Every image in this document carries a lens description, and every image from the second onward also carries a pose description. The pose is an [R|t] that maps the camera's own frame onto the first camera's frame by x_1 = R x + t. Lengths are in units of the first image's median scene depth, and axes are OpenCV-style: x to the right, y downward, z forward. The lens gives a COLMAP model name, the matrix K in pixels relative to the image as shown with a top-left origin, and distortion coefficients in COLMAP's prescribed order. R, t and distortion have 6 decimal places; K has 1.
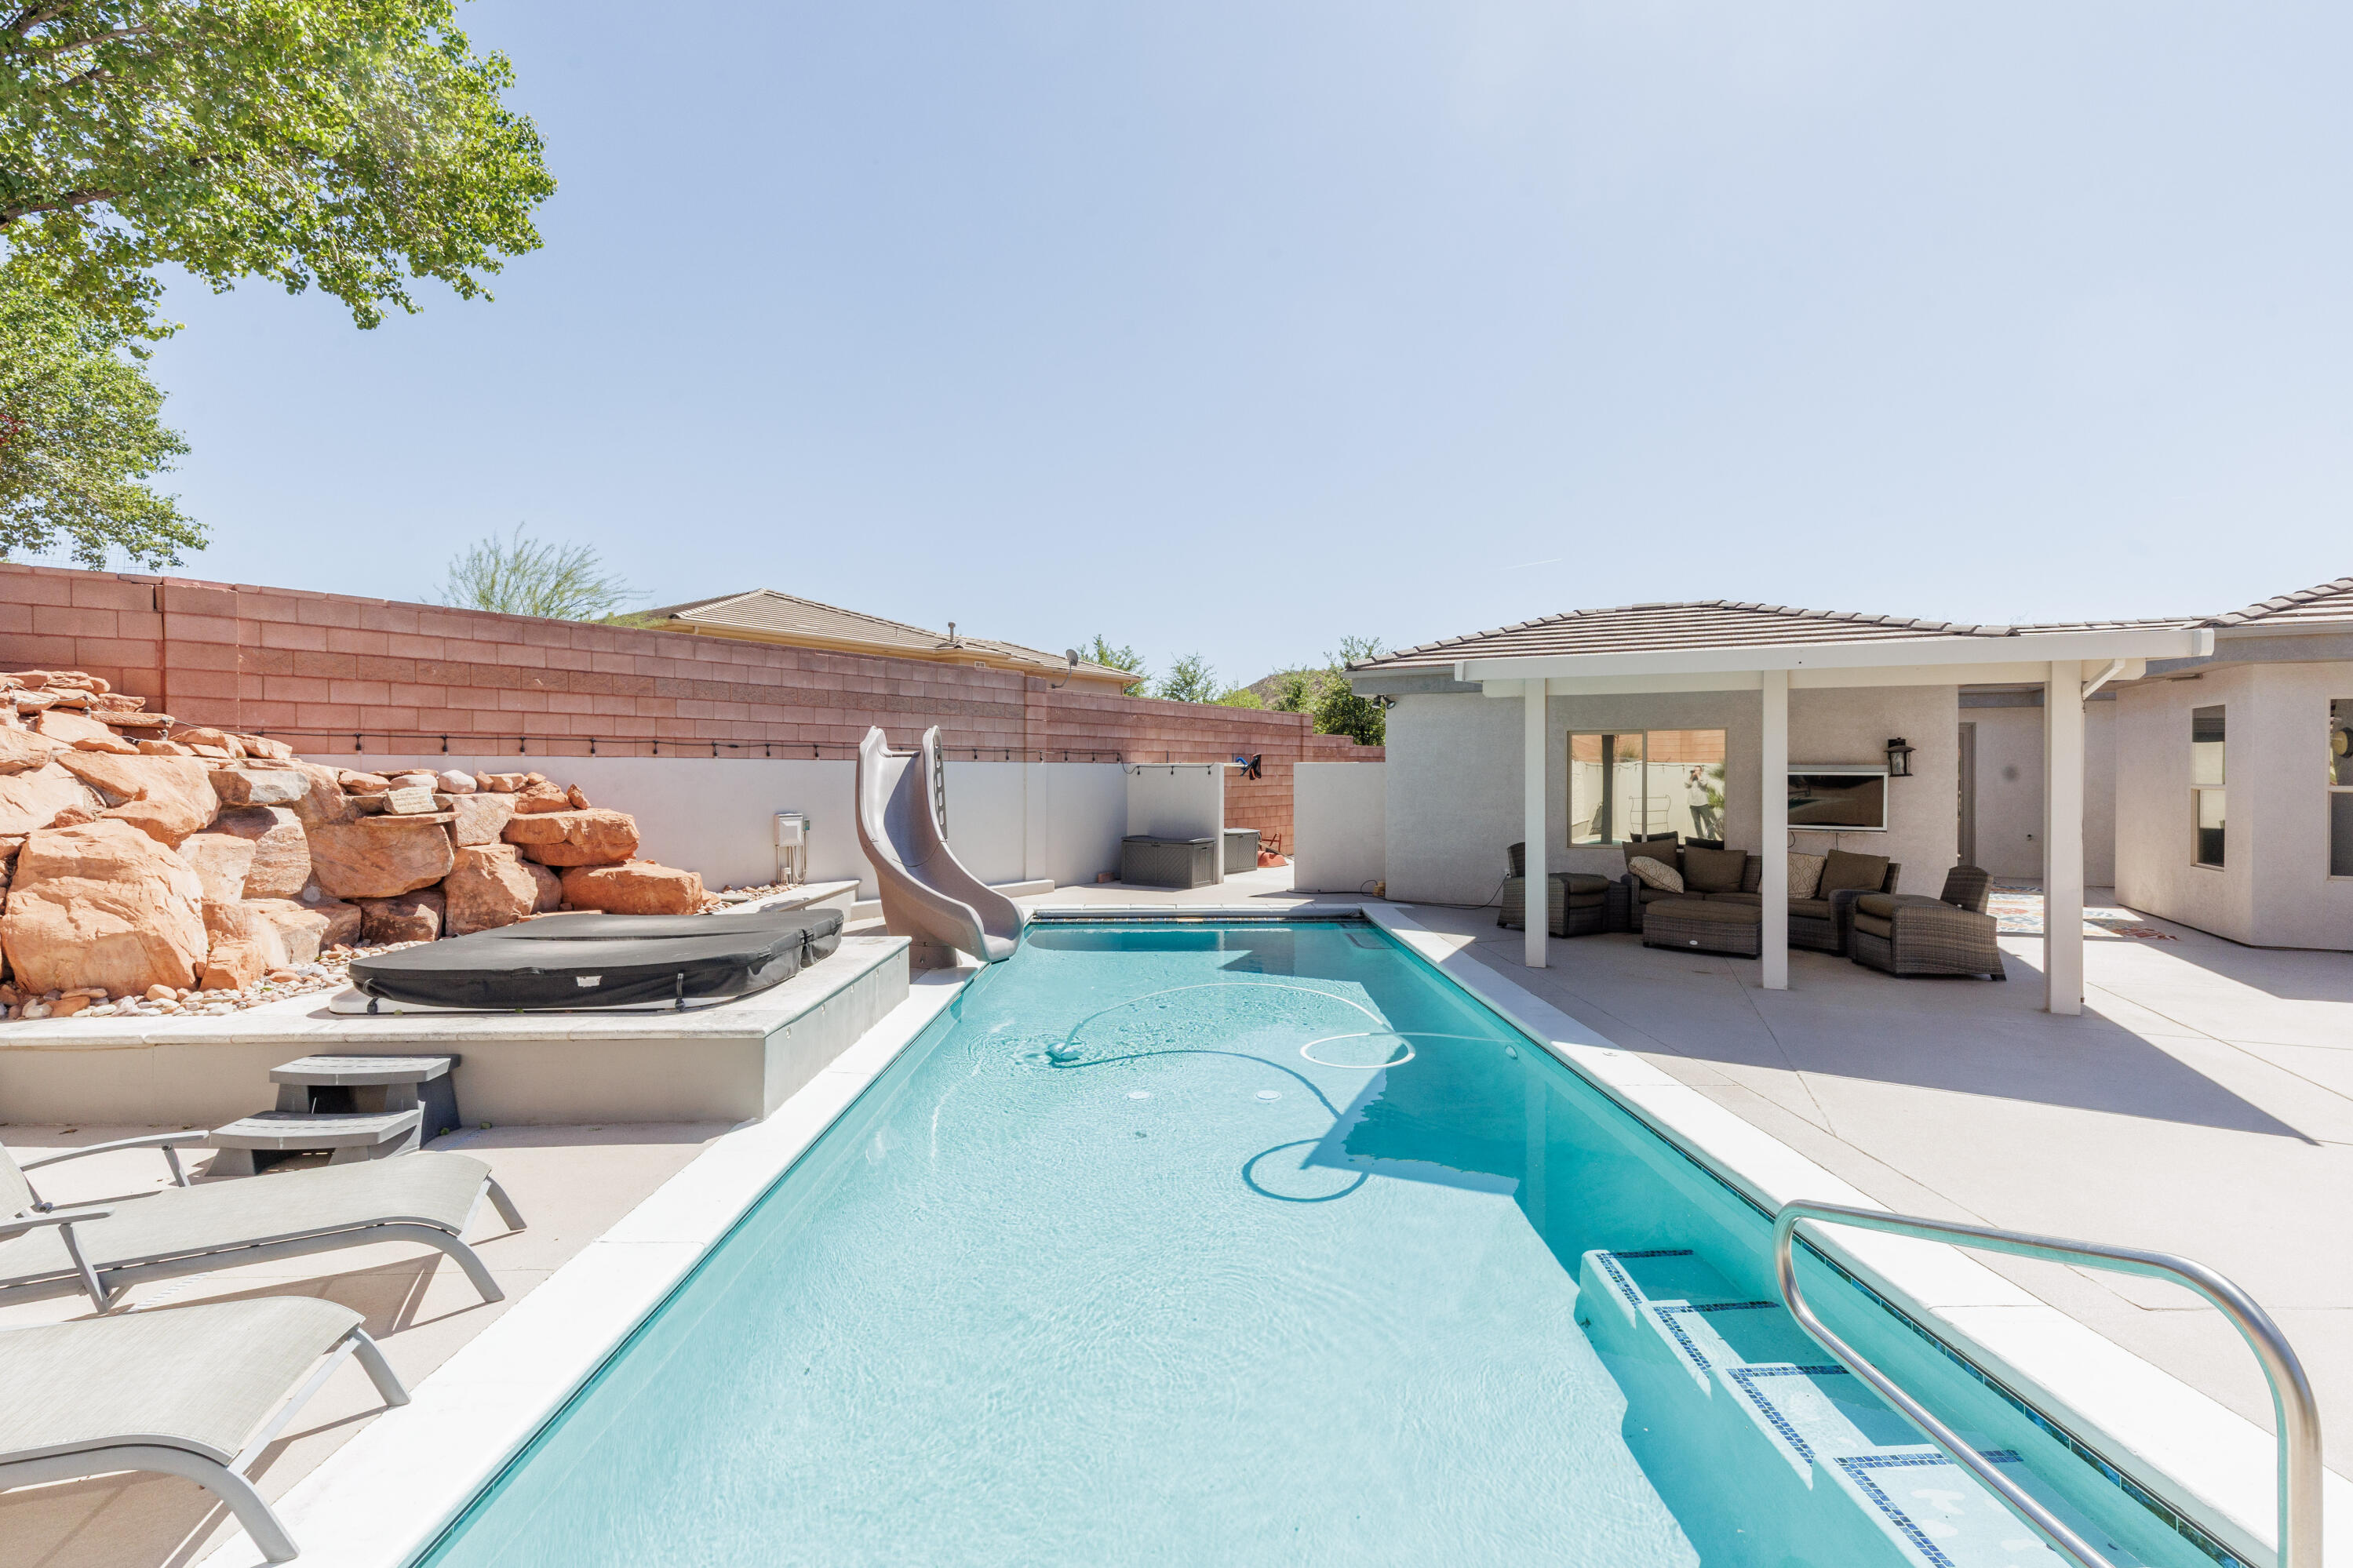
lens RADIAL K [[1045.9, 0, 1176.5], [0, 1045.9, 784.0], [0, 0, 1]] dist [0.017141, -0.000683]
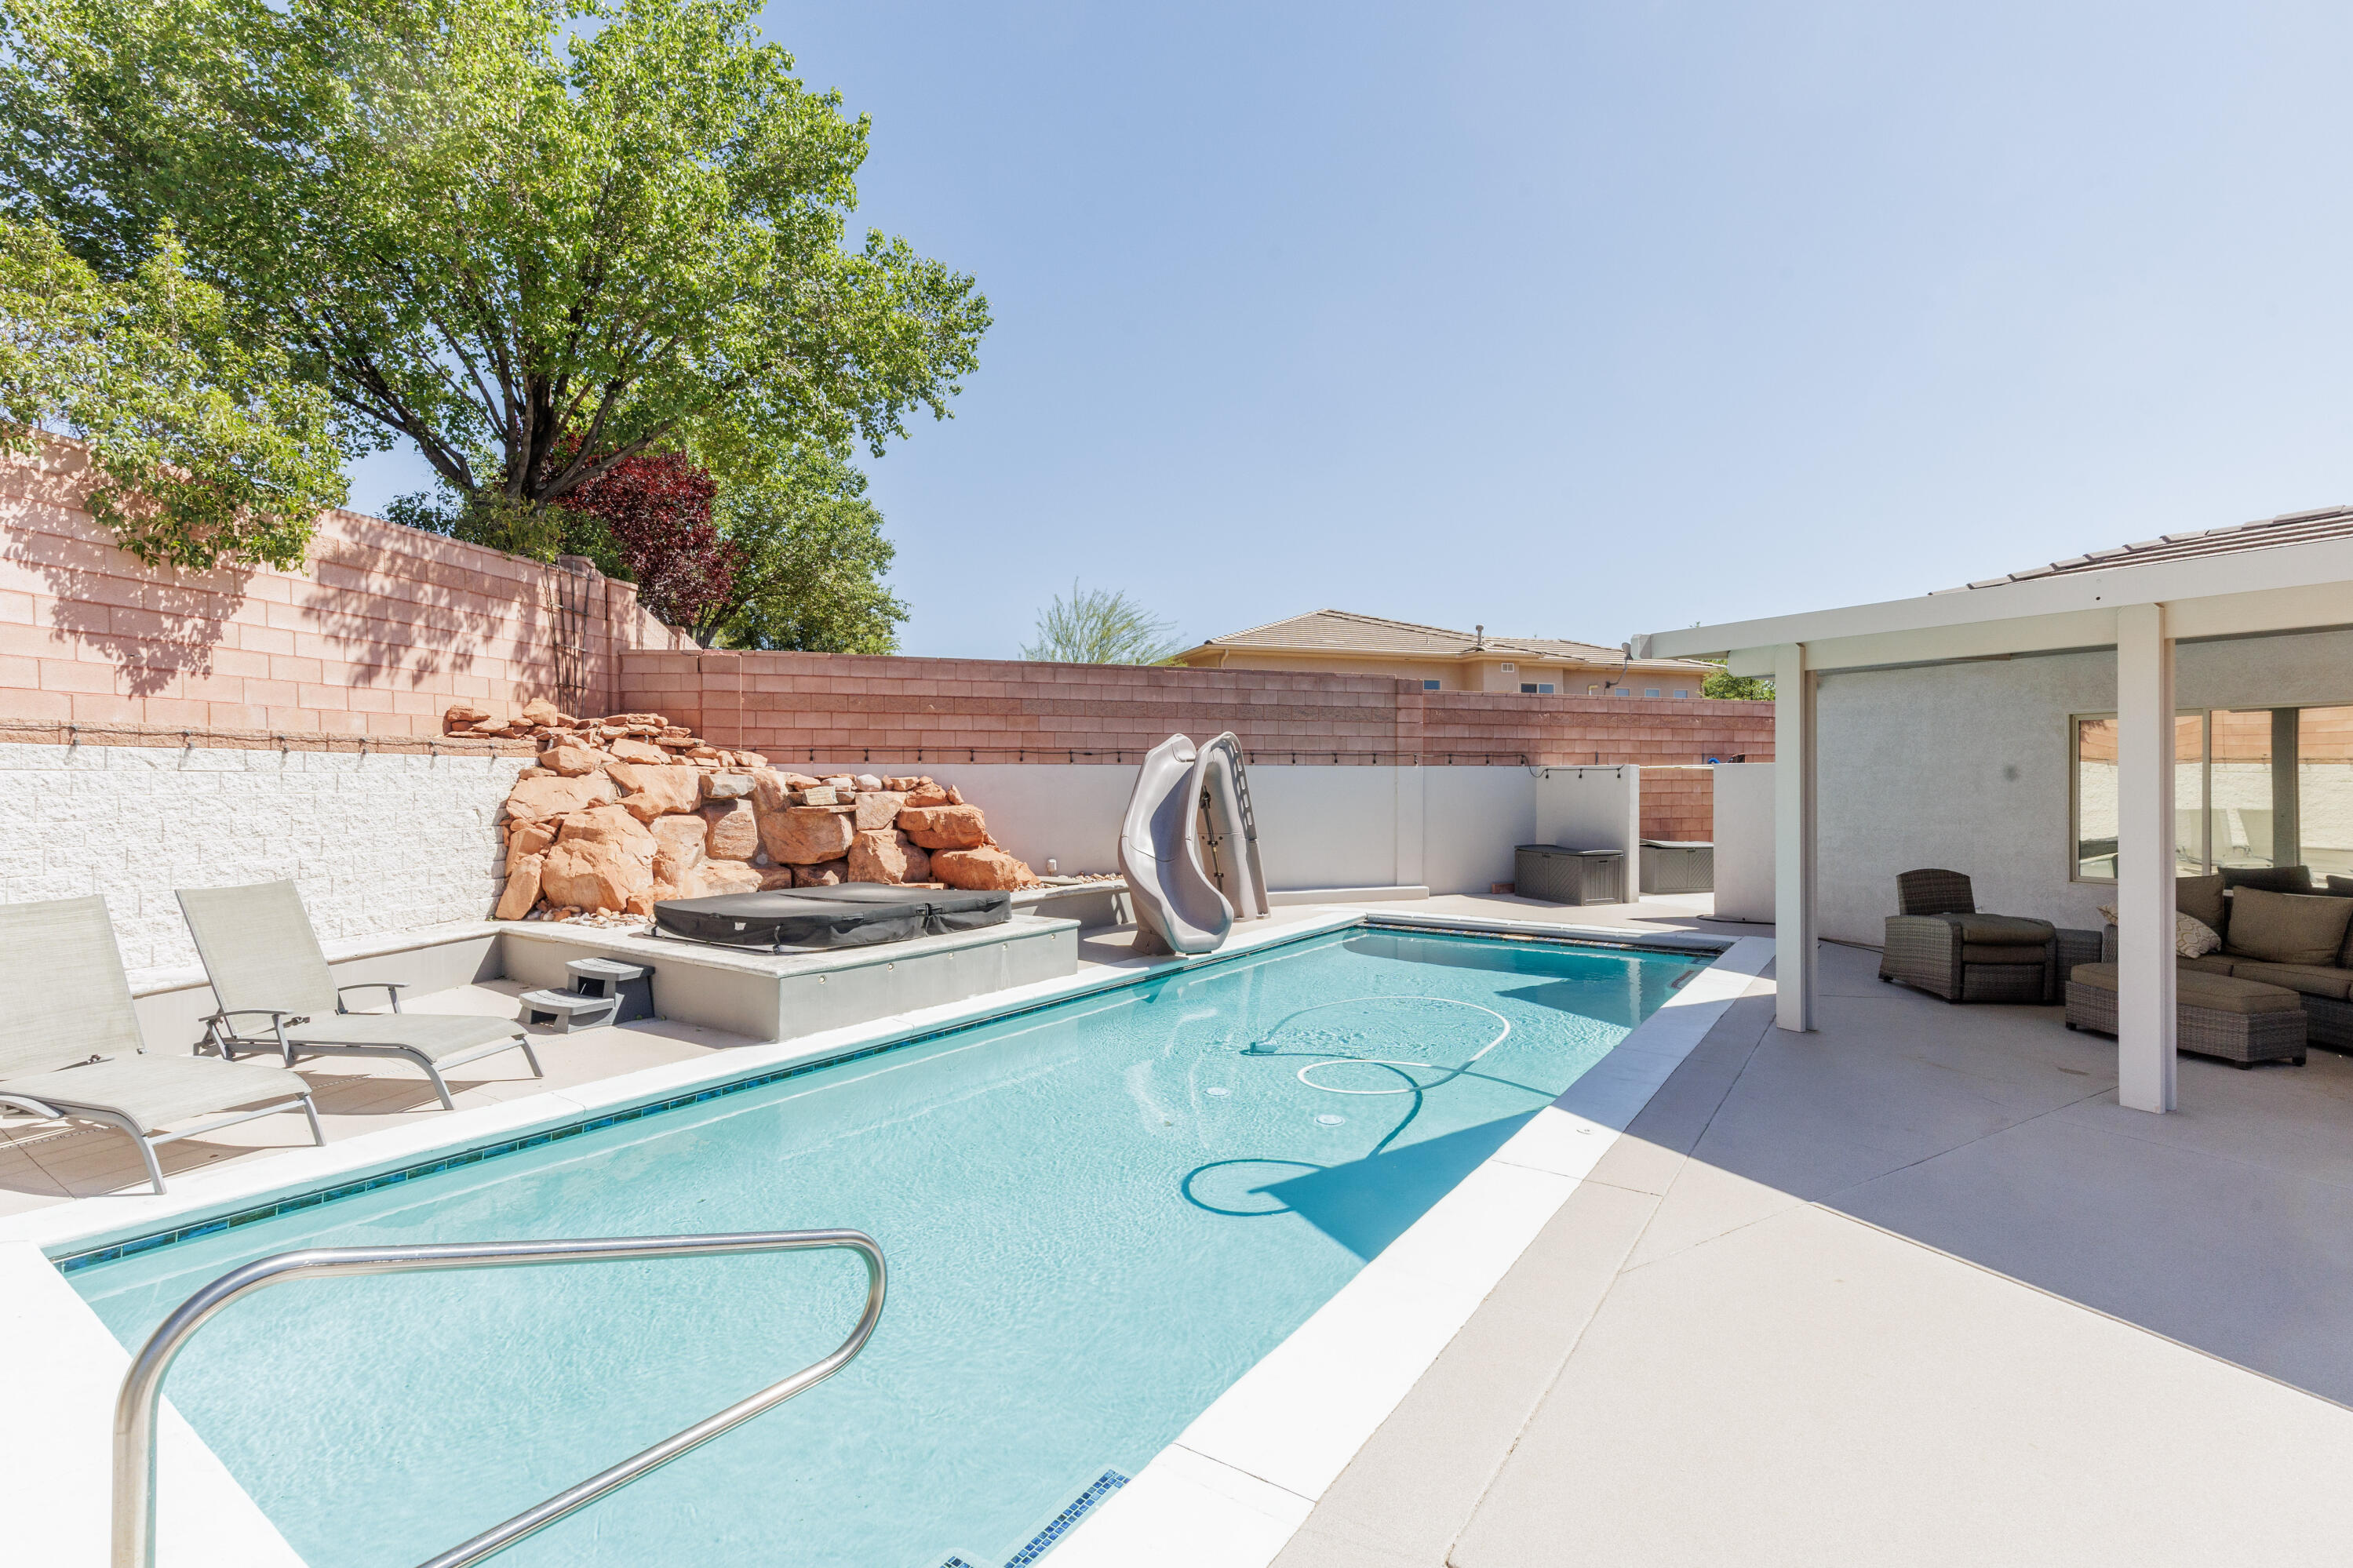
lens RADIAL K [[1045.9, 0, 1176.5], [0, 1045.9, 784.0], [0, 0, 1]] dist [0.017141, -0.000683]
pose [[0.820027, 0.002261, -0.572320, 0.407818], [-0.005451, 0.999978, -0.003859, 0.002147], [0.572298, 0.006284, 0.820021, 0.116840]]
